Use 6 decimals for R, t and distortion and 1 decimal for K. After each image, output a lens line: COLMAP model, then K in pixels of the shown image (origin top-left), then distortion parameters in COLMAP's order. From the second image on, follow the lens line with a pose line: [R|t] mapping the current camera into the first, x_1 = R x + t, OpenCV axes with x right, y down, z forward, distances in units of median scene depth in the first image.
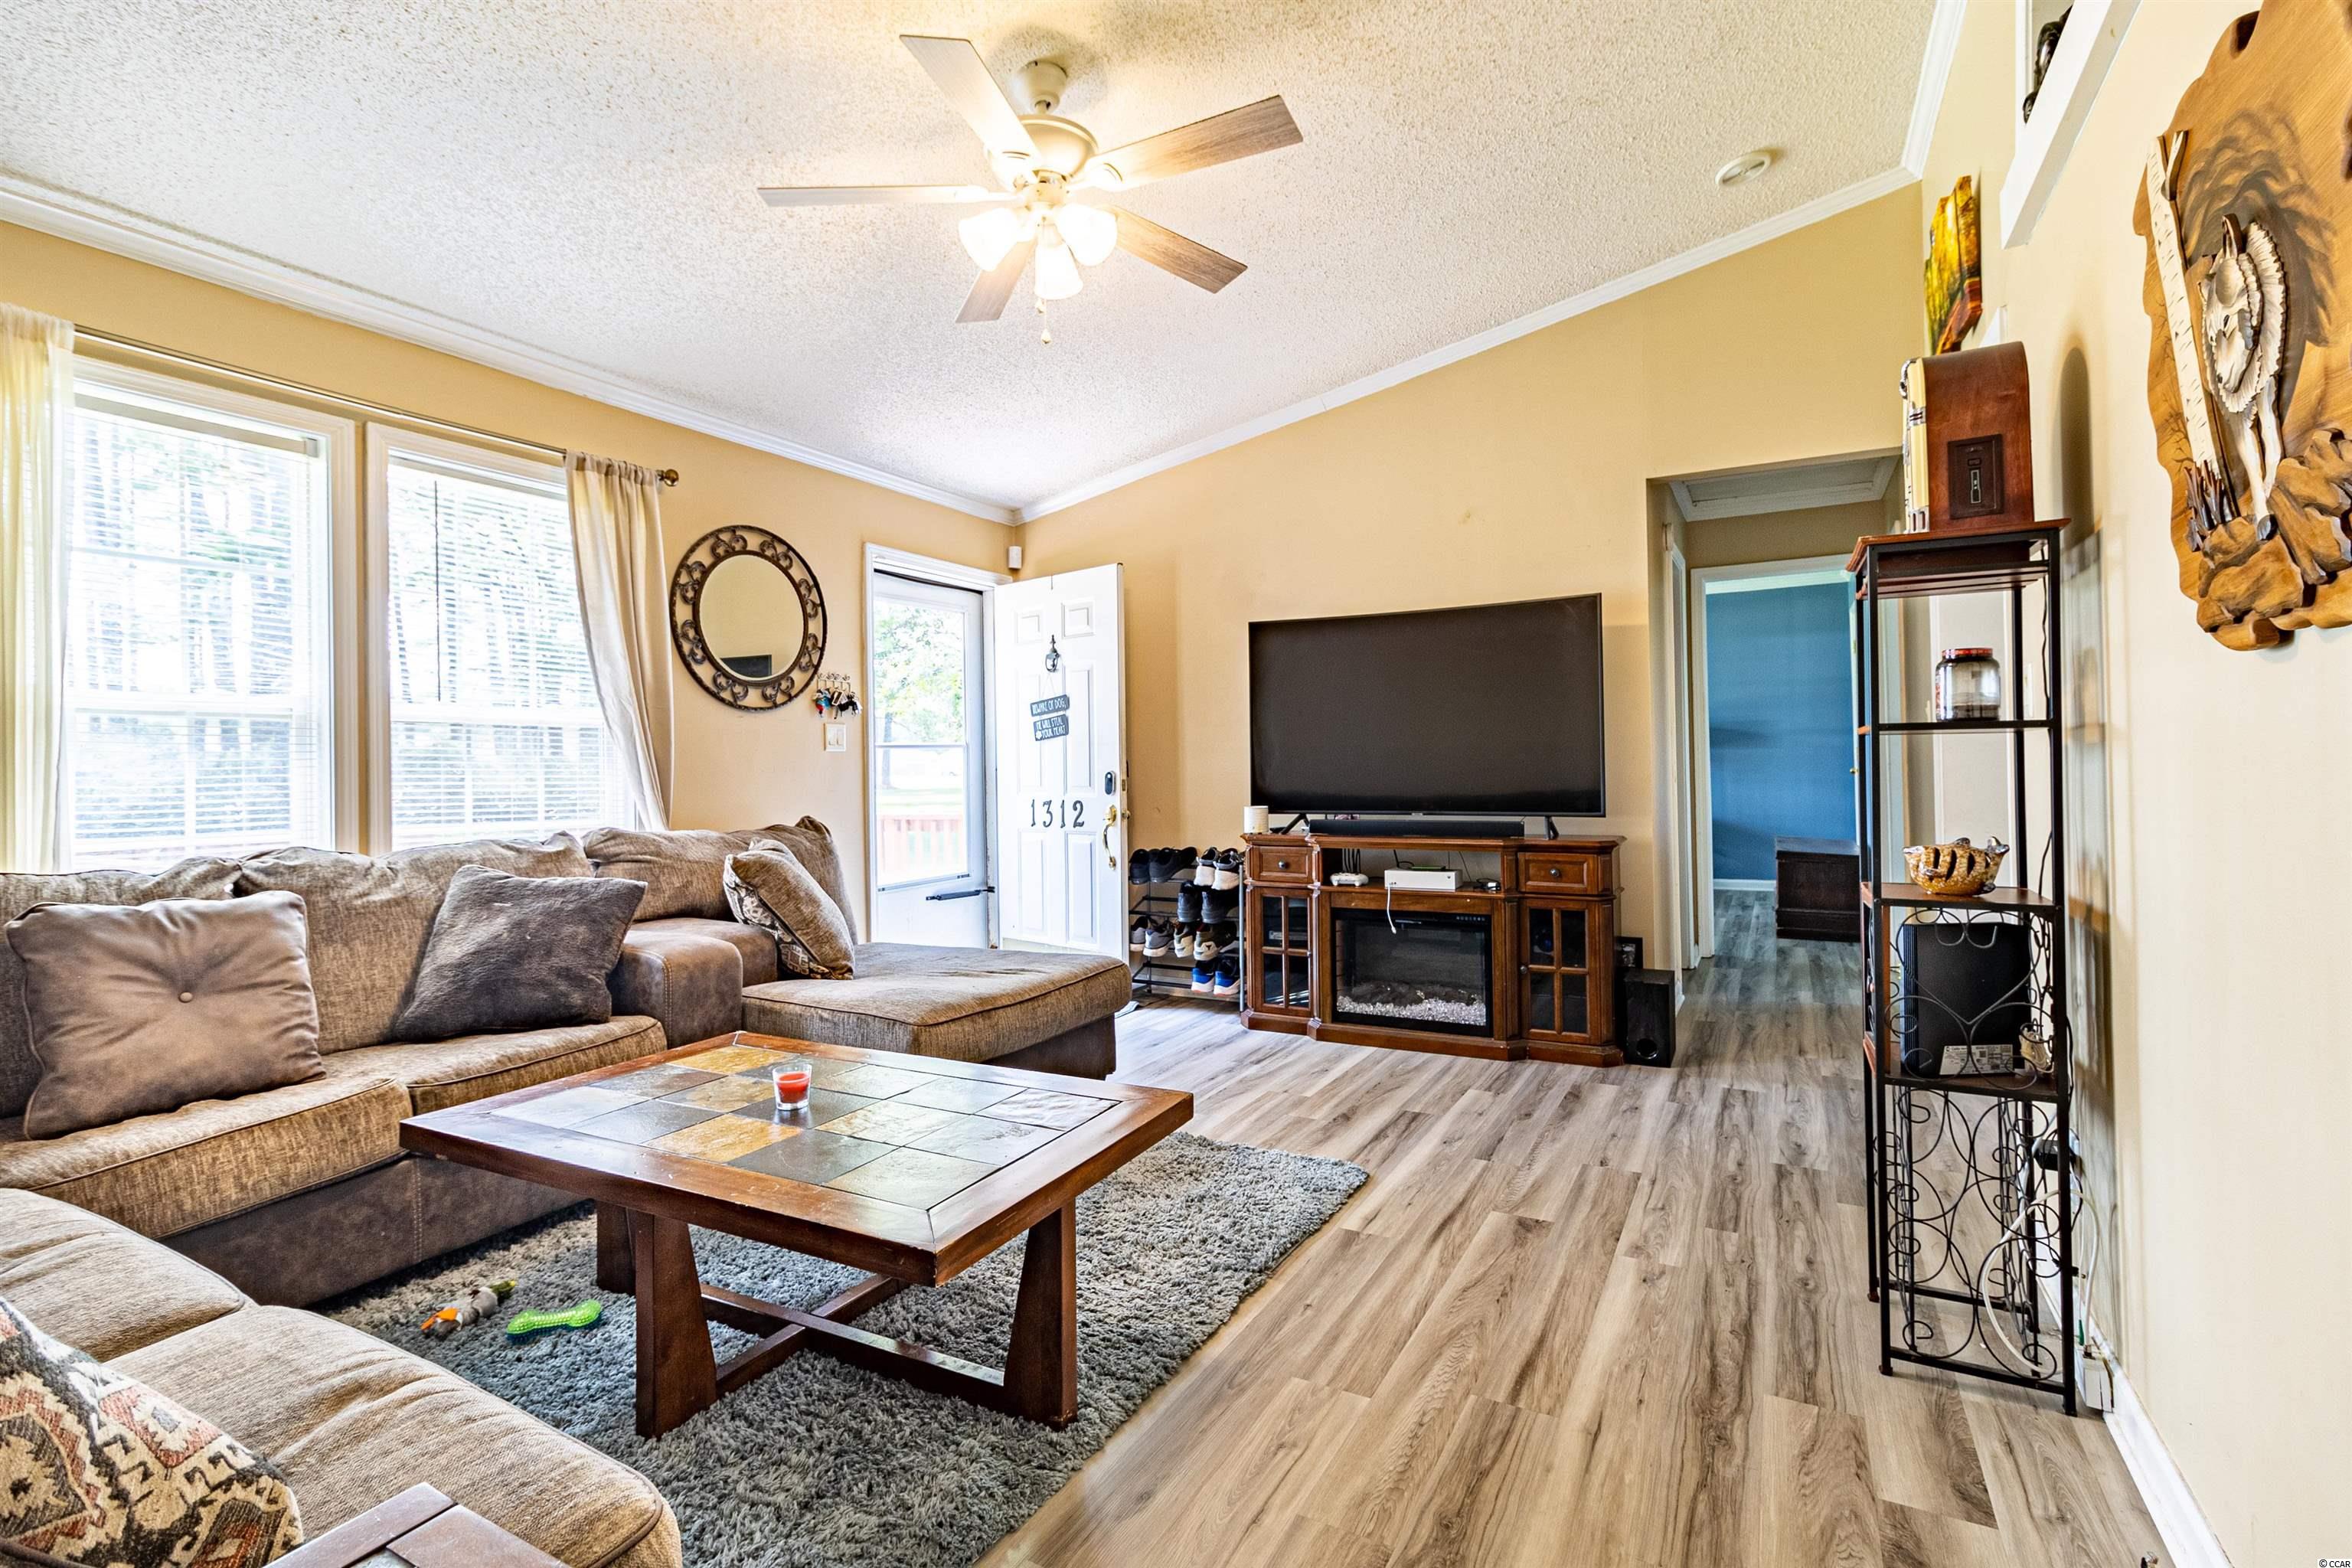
lens RADIAL K [[1085.2, 0, 1194.1], [0, 1085.2, 759.2], [0, 0, 1]] dist [0.004280, 0.001590]
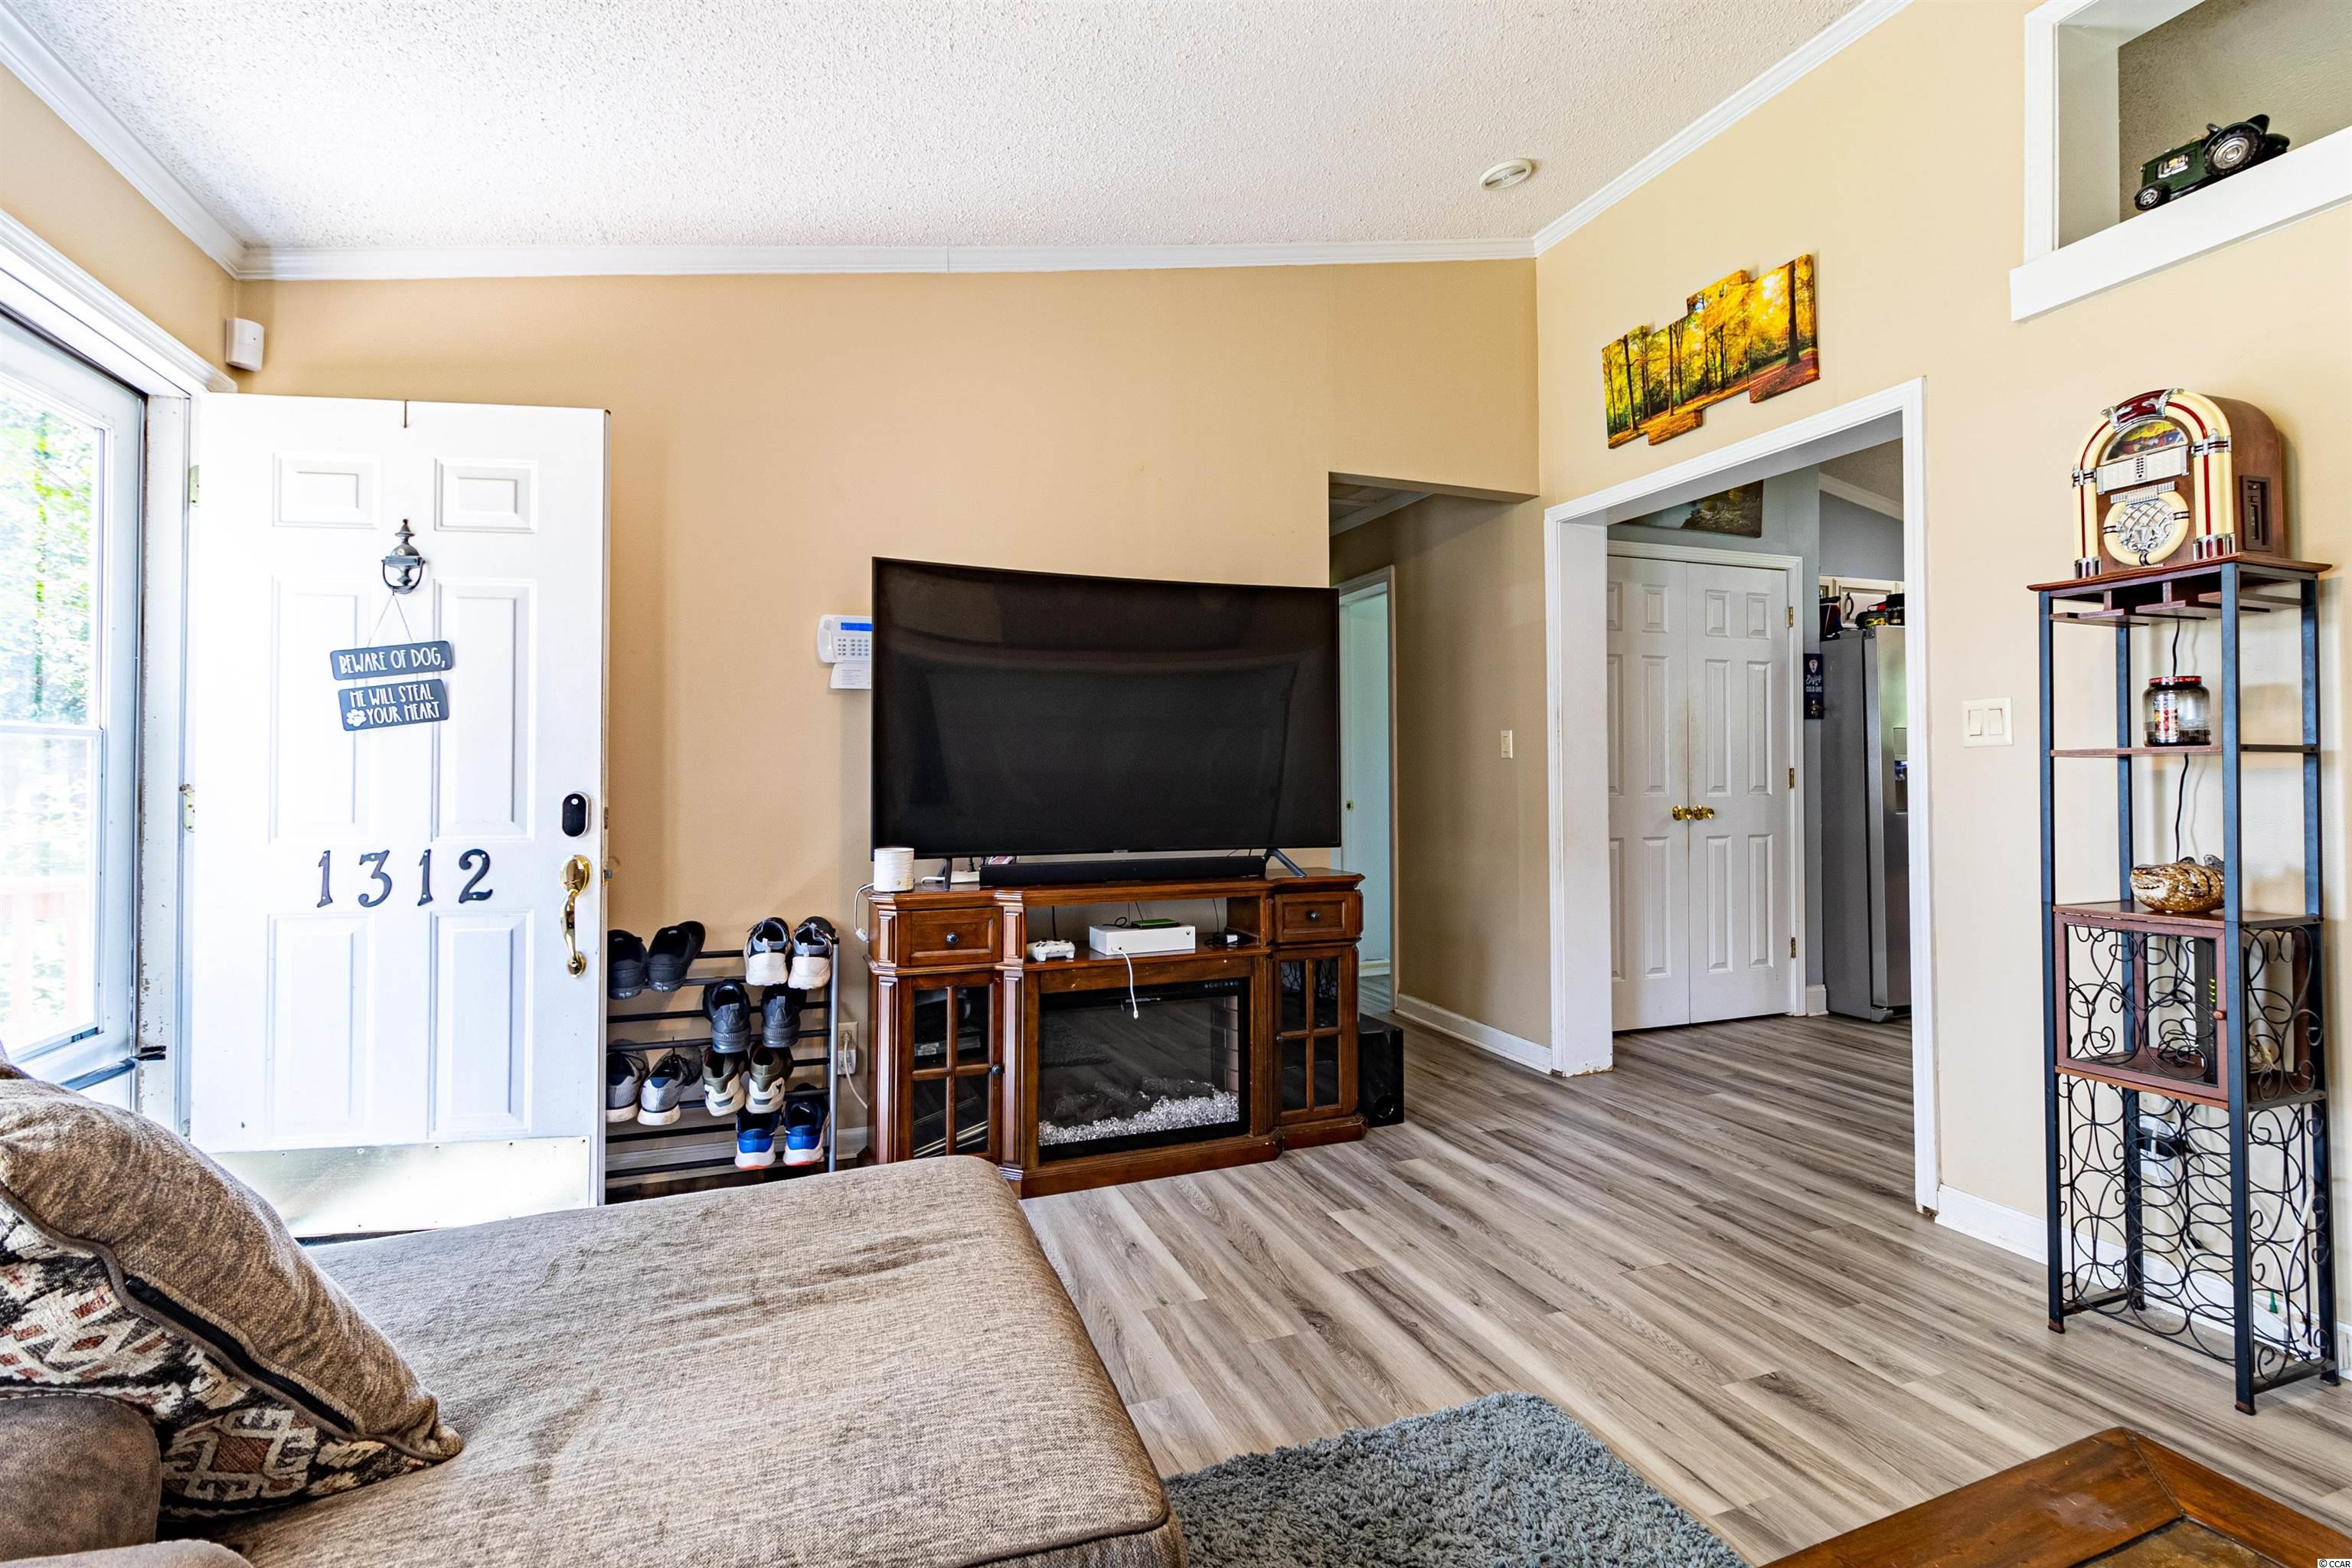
lens RADIAL K [[1085.2, 0, 1194.1], [0, 1085.2, 759.2], [0, 0, 1]] dist [0.004280, 0.001590]
pose [[0.649832, 0.026688, 0.759609, -0.348505], [-0.009194, 0.999586, -0.027254, 0.008009], [-0.760022, 0.010727, 0.649809, 0.513301]]
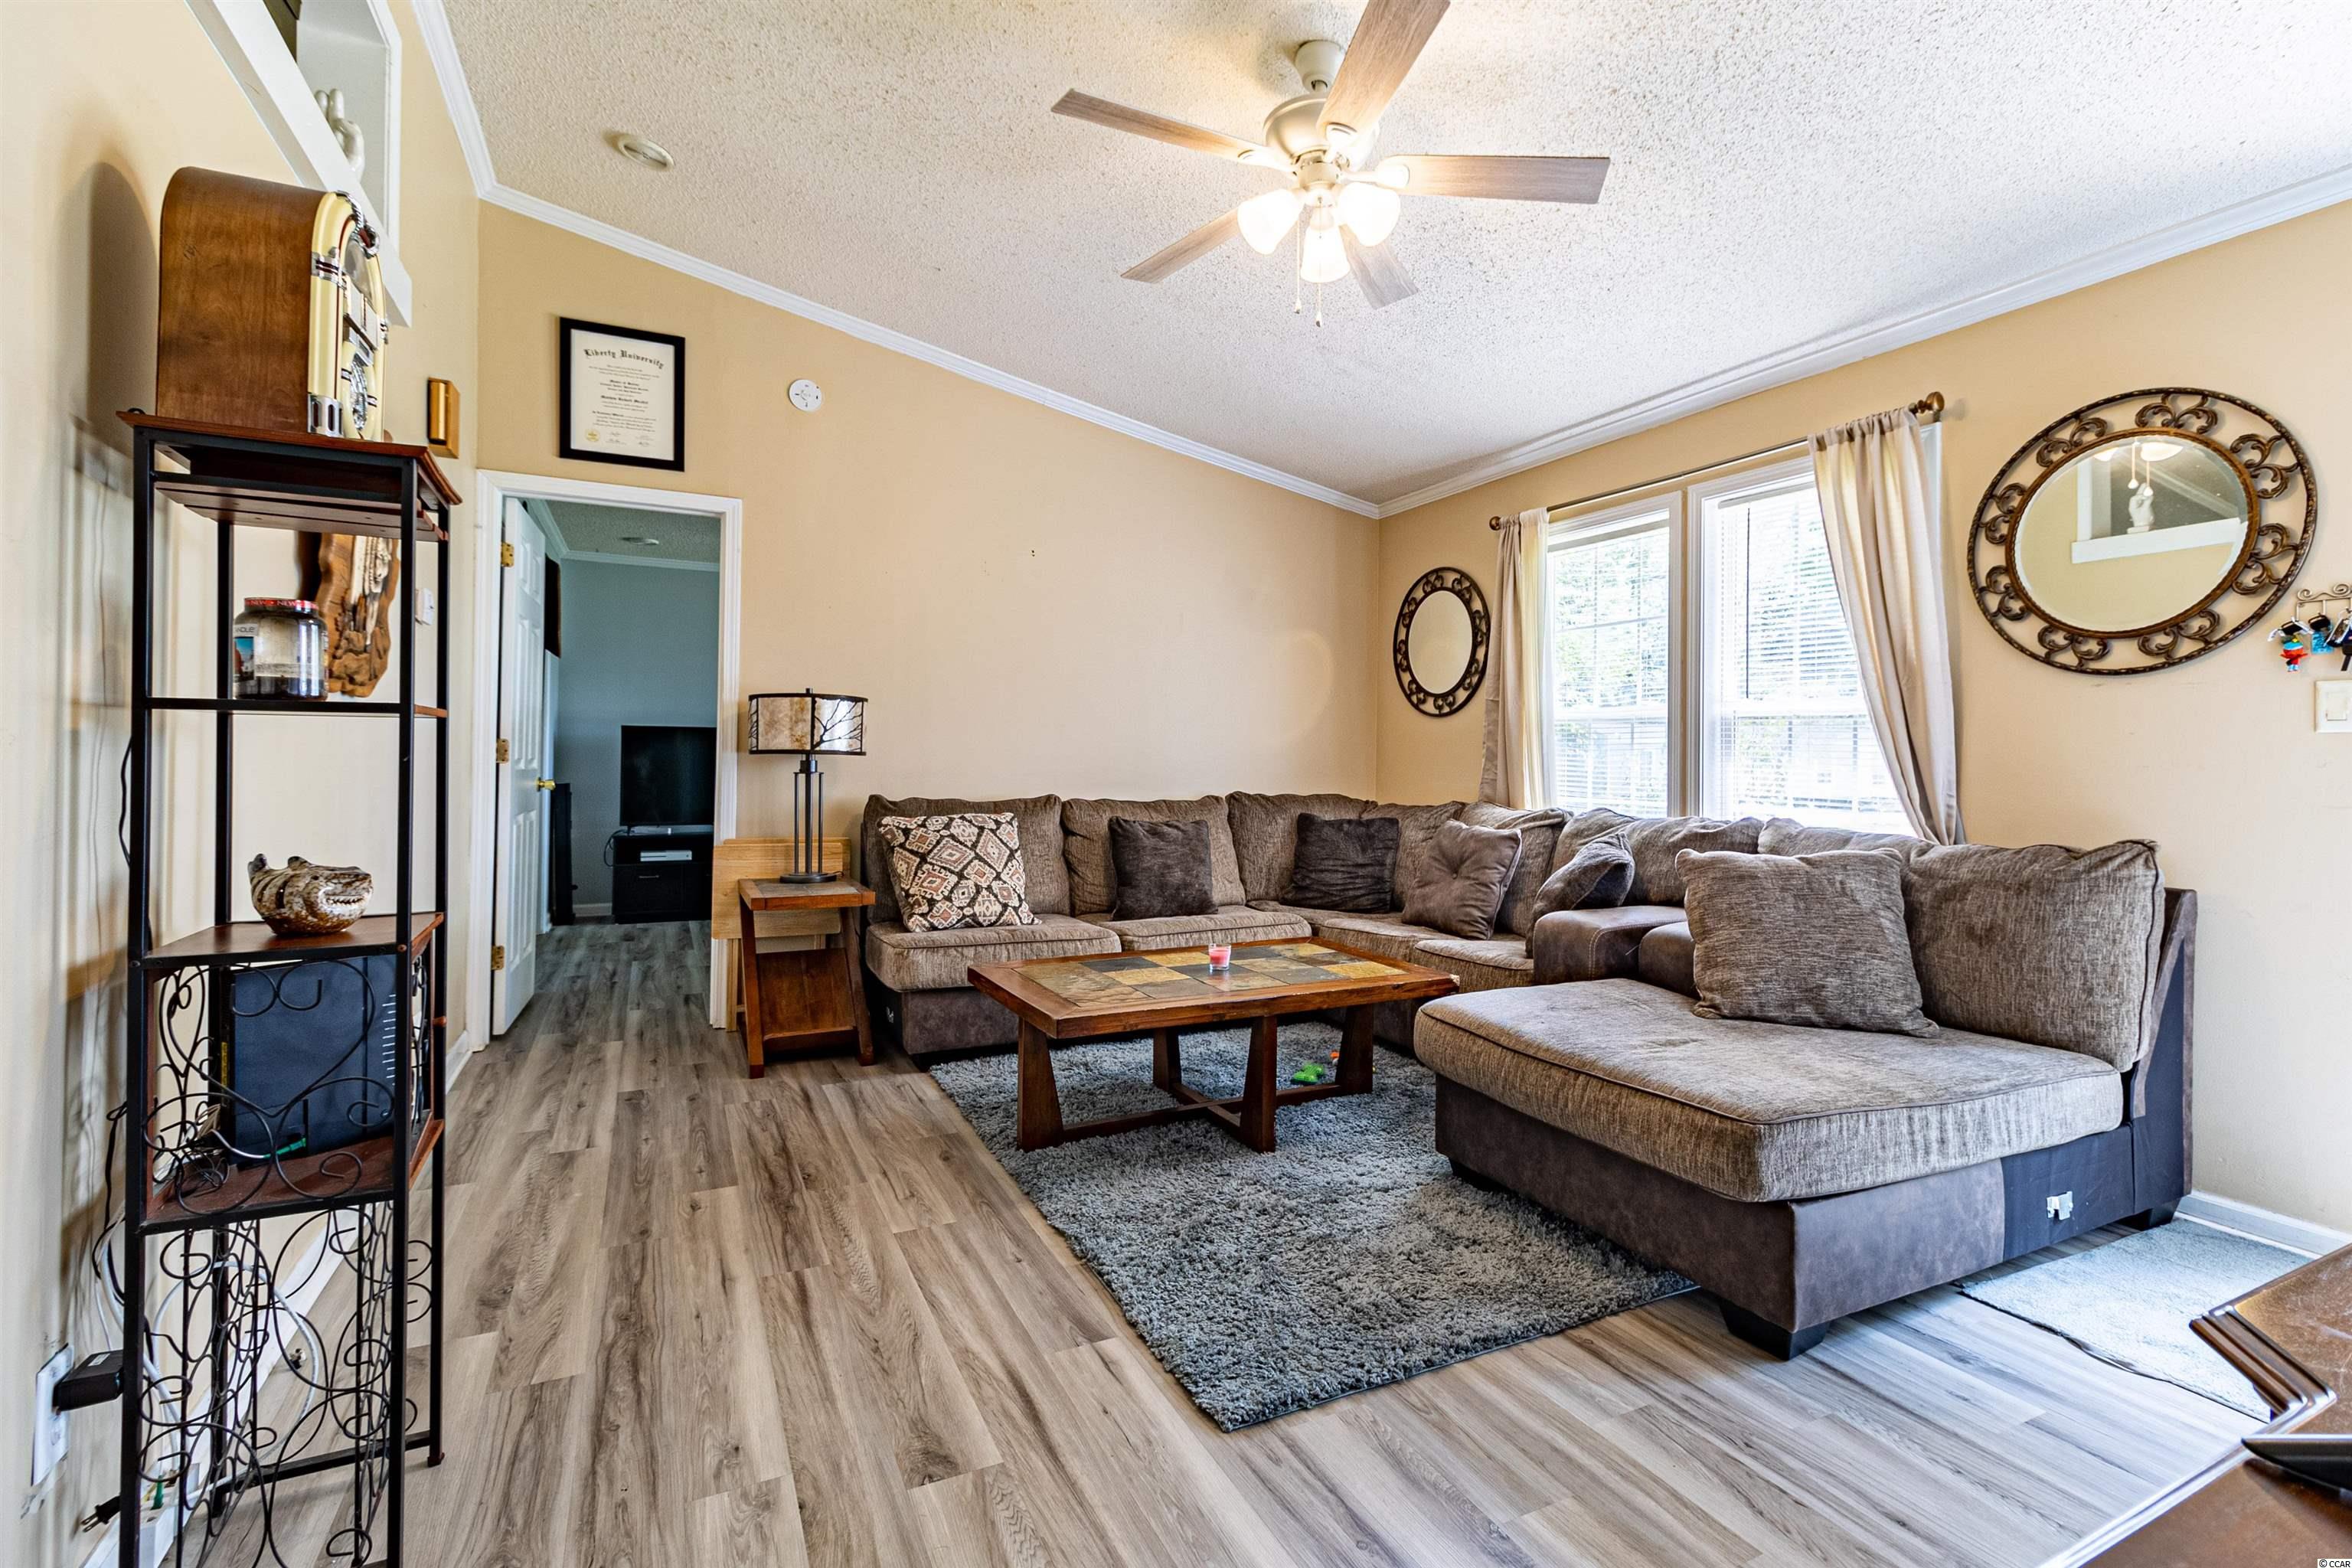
lens RADIAL K [[1085.2, 0, 1194.1], [0, 1085.2, 759.2], [0, 0, 1]] dist [0.004280, 0.001590]
pose [[-0.577223, 0.009741, -0.816529, 0.472462], [0.000974, 0.999936, 0.011241, -0.000965], [0.816586, 0.005693, -0.577196, 0.949458]]
